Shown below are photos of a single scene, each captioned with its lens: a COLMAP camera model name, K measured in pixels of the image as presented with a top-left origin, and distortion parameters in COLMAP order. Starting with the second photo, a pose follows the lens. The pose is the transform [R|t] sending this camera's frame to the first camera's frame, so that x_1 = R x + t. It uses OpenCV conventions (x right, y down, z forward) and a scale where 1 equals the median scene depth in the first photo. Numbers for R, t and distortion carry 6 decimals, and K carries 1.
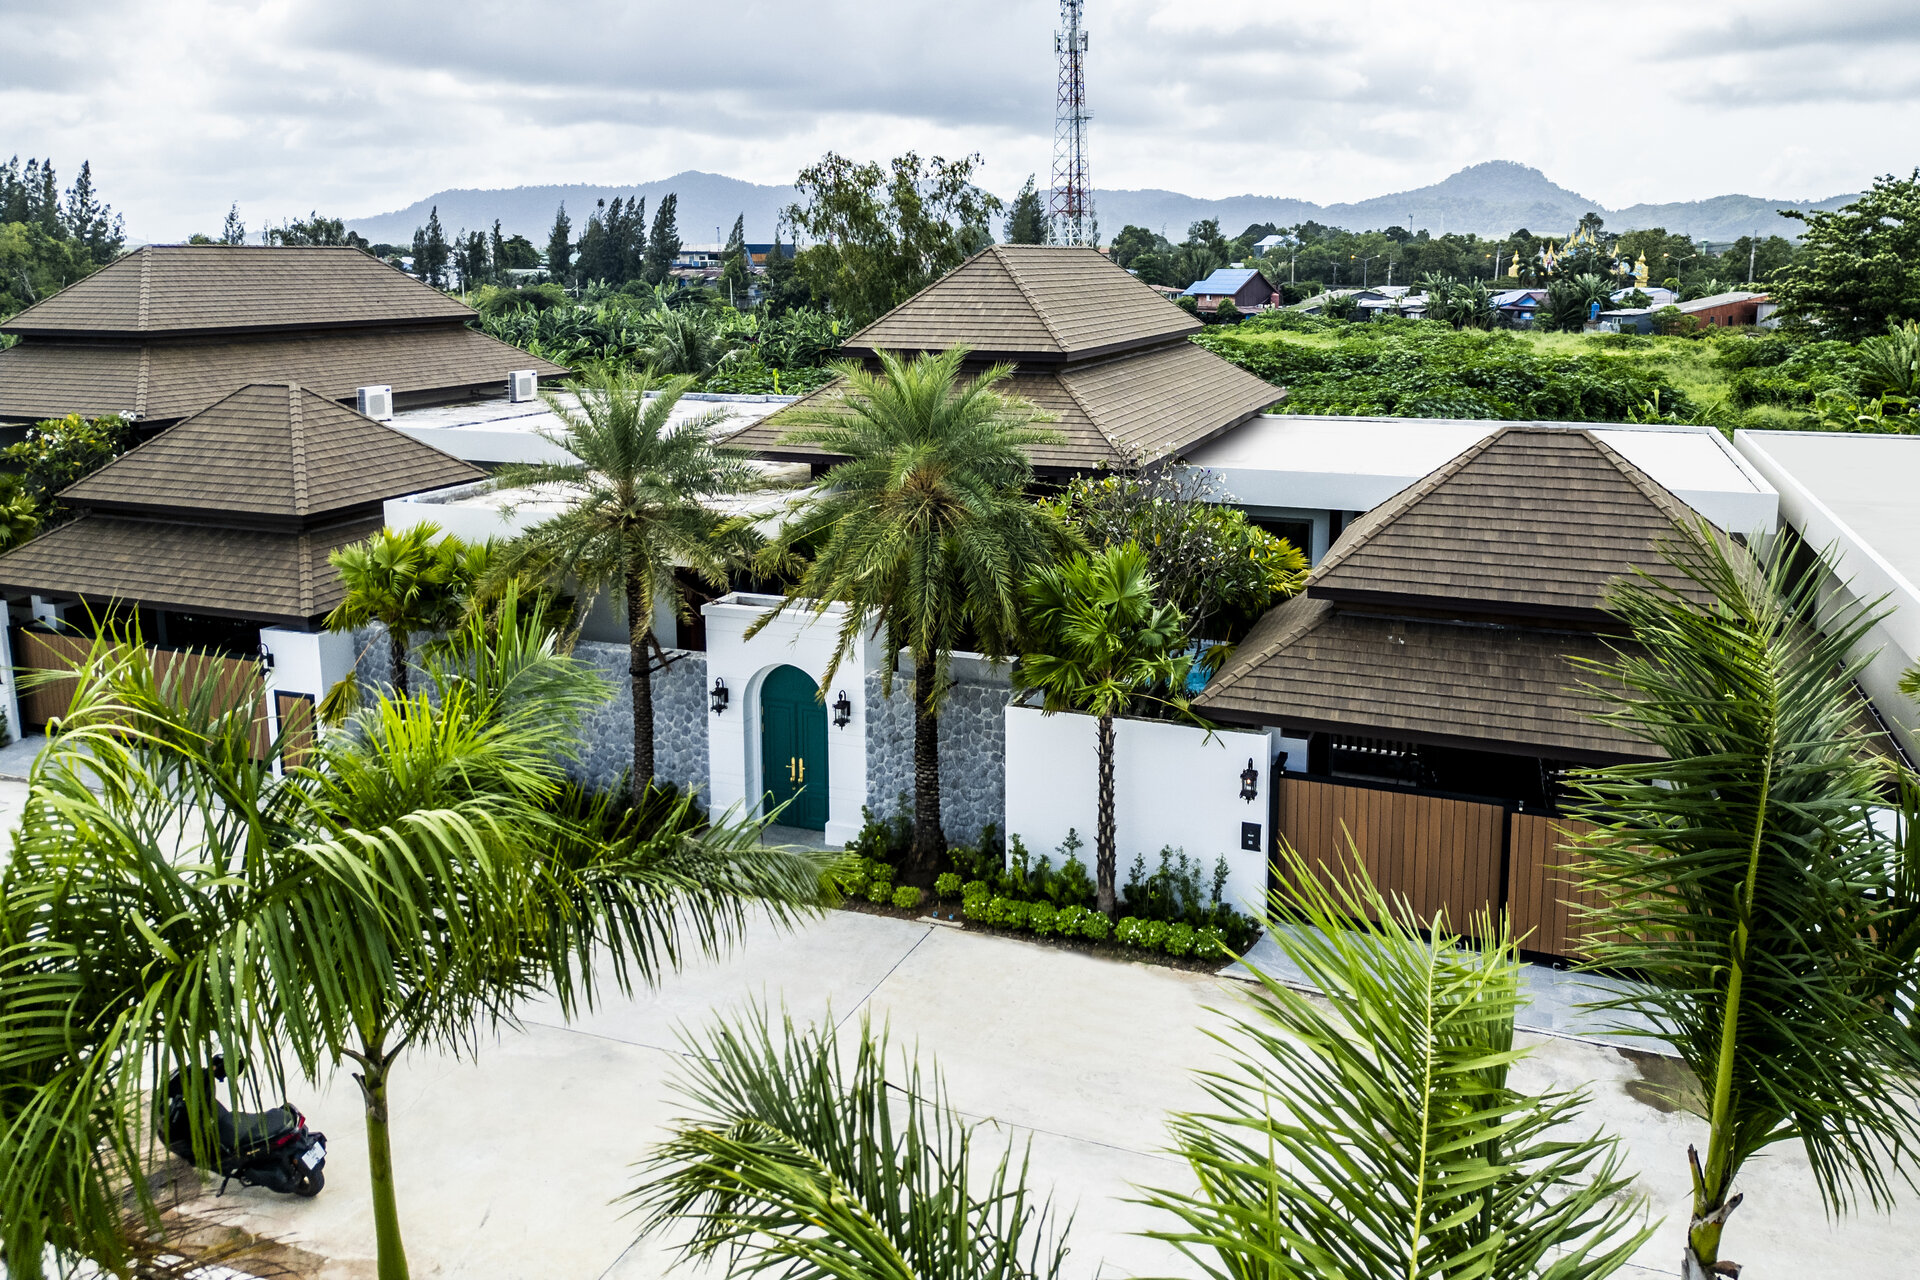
lens RADIAL K [[1367.9, 0, 960.0], [0, 1367.9, 640.0], [0, 0, 1]] dist [0.004425, 0.002063]
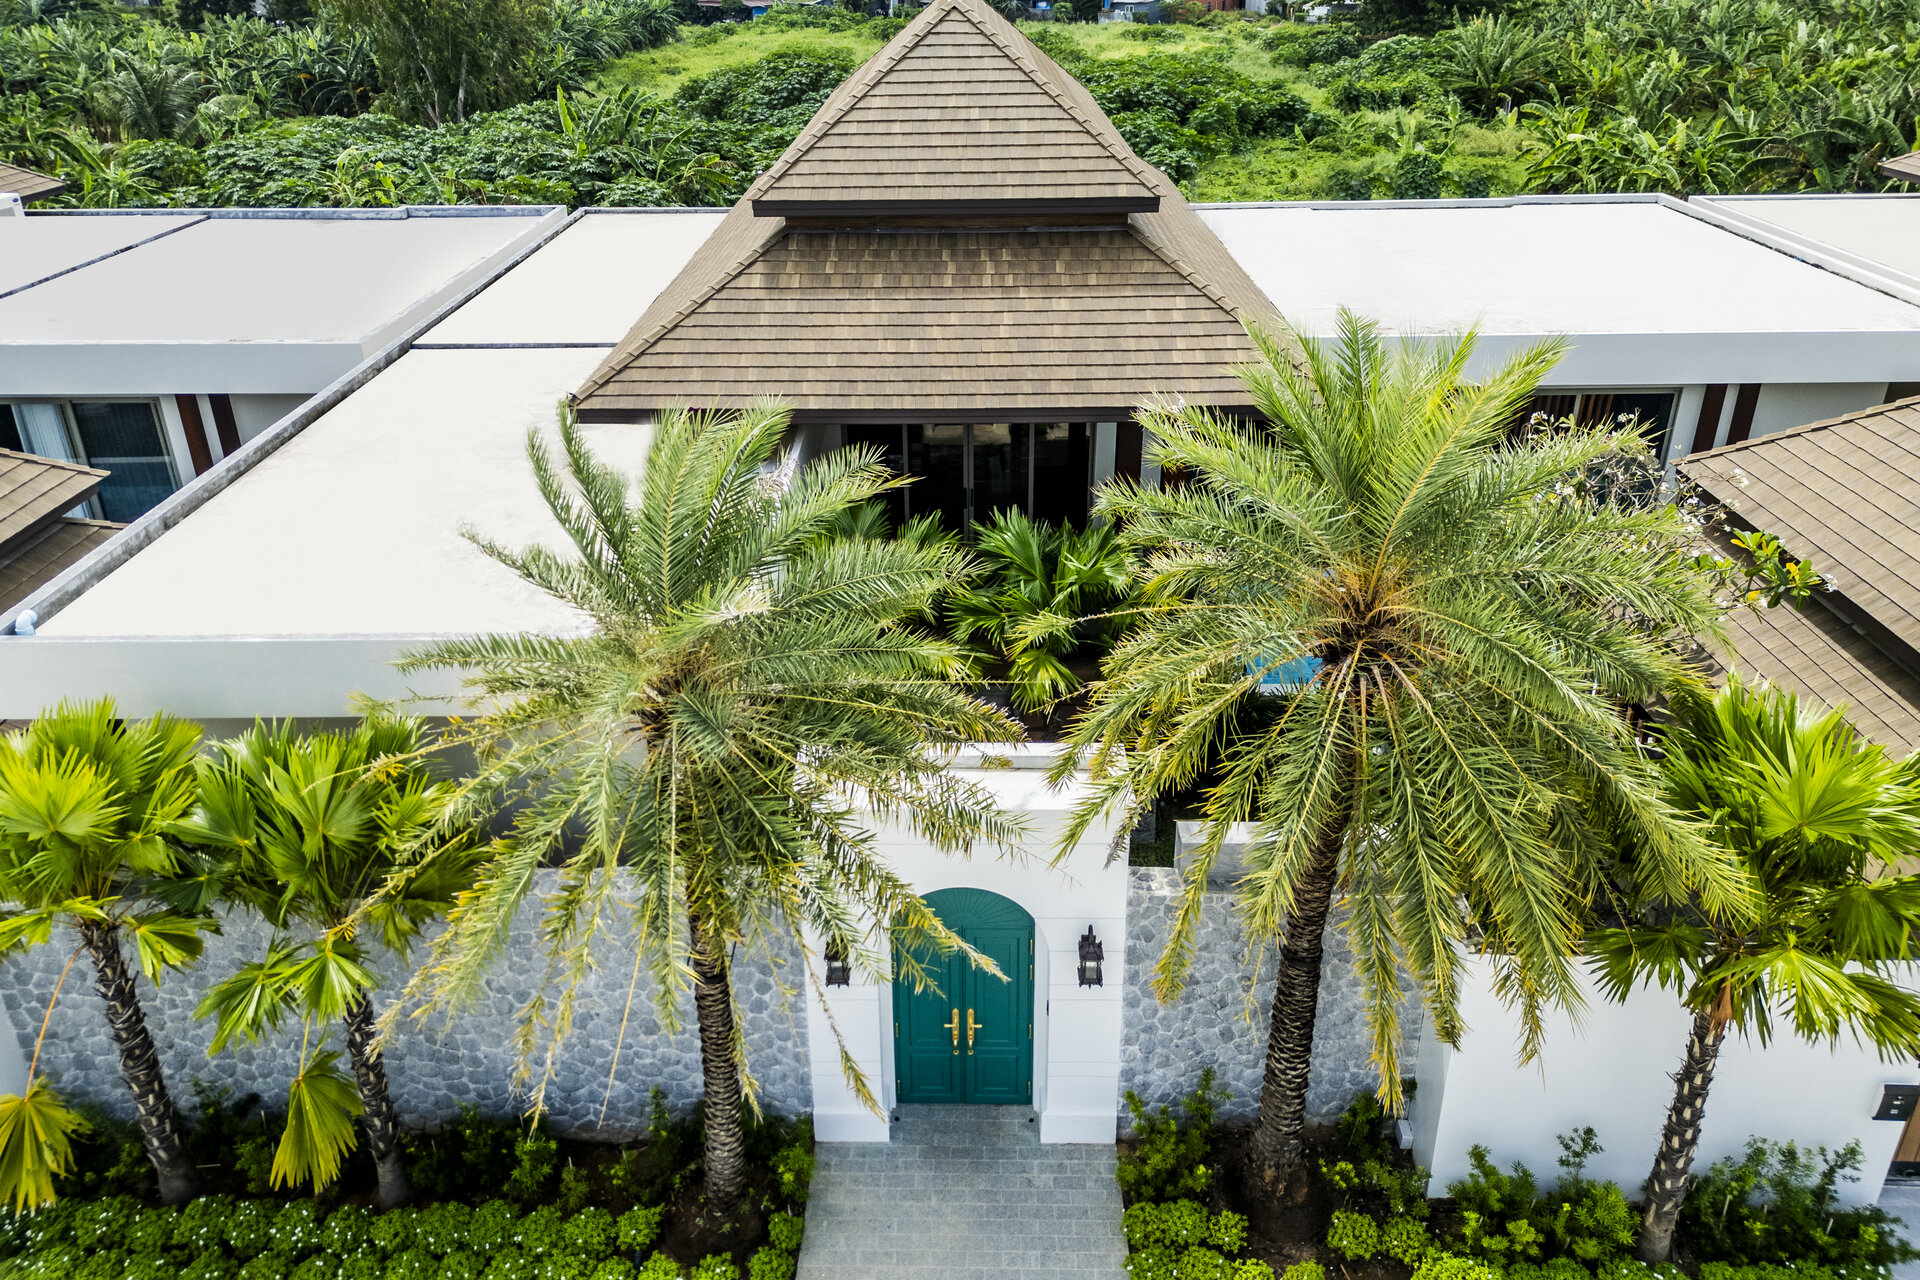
lens RADIAL K [[1302.3, 0, 951.5], [0, 1302.3, 670.3], [0, 0, 1]] dist [0.006092, 0.001906]
pose [[0.935706, -0.179597, 0.303643, -0.269706], [0.102482, 0.961977, 0.253176, -0.195035], [-0.337567, -0.205780, 0.918533, 0.534942]]
